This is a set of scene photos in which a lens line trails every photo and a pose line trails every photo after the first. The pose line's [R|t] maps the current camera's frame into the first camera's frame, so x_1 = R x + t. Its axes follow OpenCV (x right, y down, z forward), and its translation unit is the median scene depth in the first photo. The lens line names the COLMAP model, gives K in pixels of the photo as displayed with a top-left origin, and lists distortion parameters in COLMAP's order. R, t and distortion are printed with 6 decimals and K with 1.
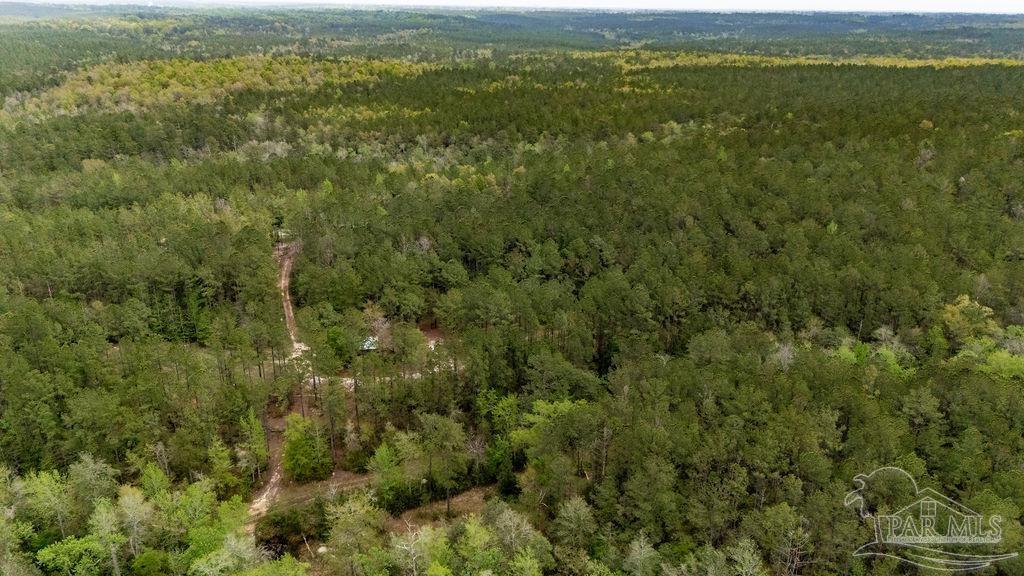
lens RADIAL K [[752.9, 0, 512.4], [0, 752.9, 287.4], [0, 0, 1]] dist [0.070354, -0.064467]
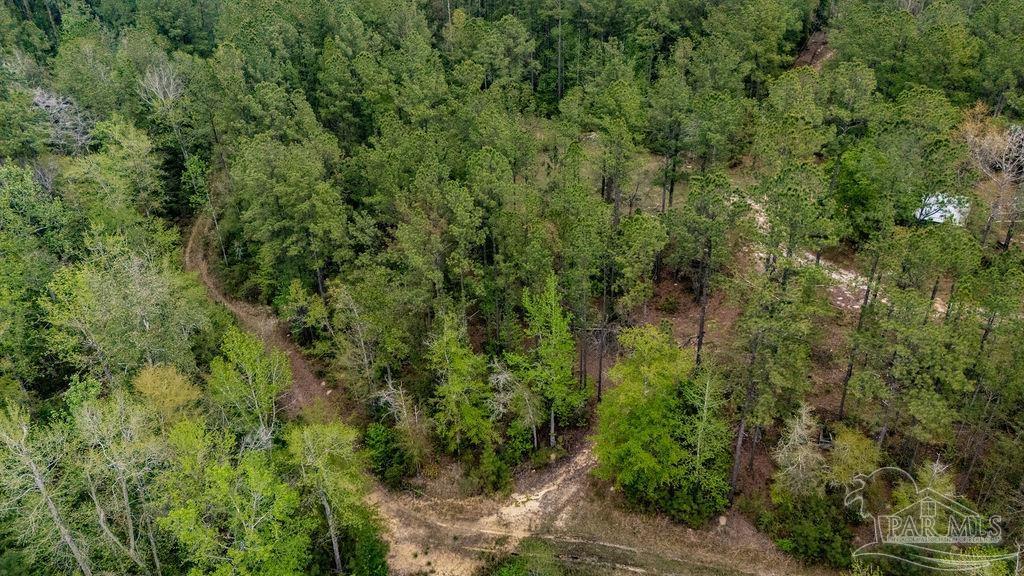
lens RADIAL K [[752.9, 0, 511.8], [0, 752.9, 286.4], [0, 0, 1]] dist [0.070354, -0.064467]
pose [[0.745720, 0.309498, -0.590011, -0.136063], [-0.212124, 0.949765, 0.230107, 0.082827], [0.631589, -0.046440, 0.773911, 0.679120]]
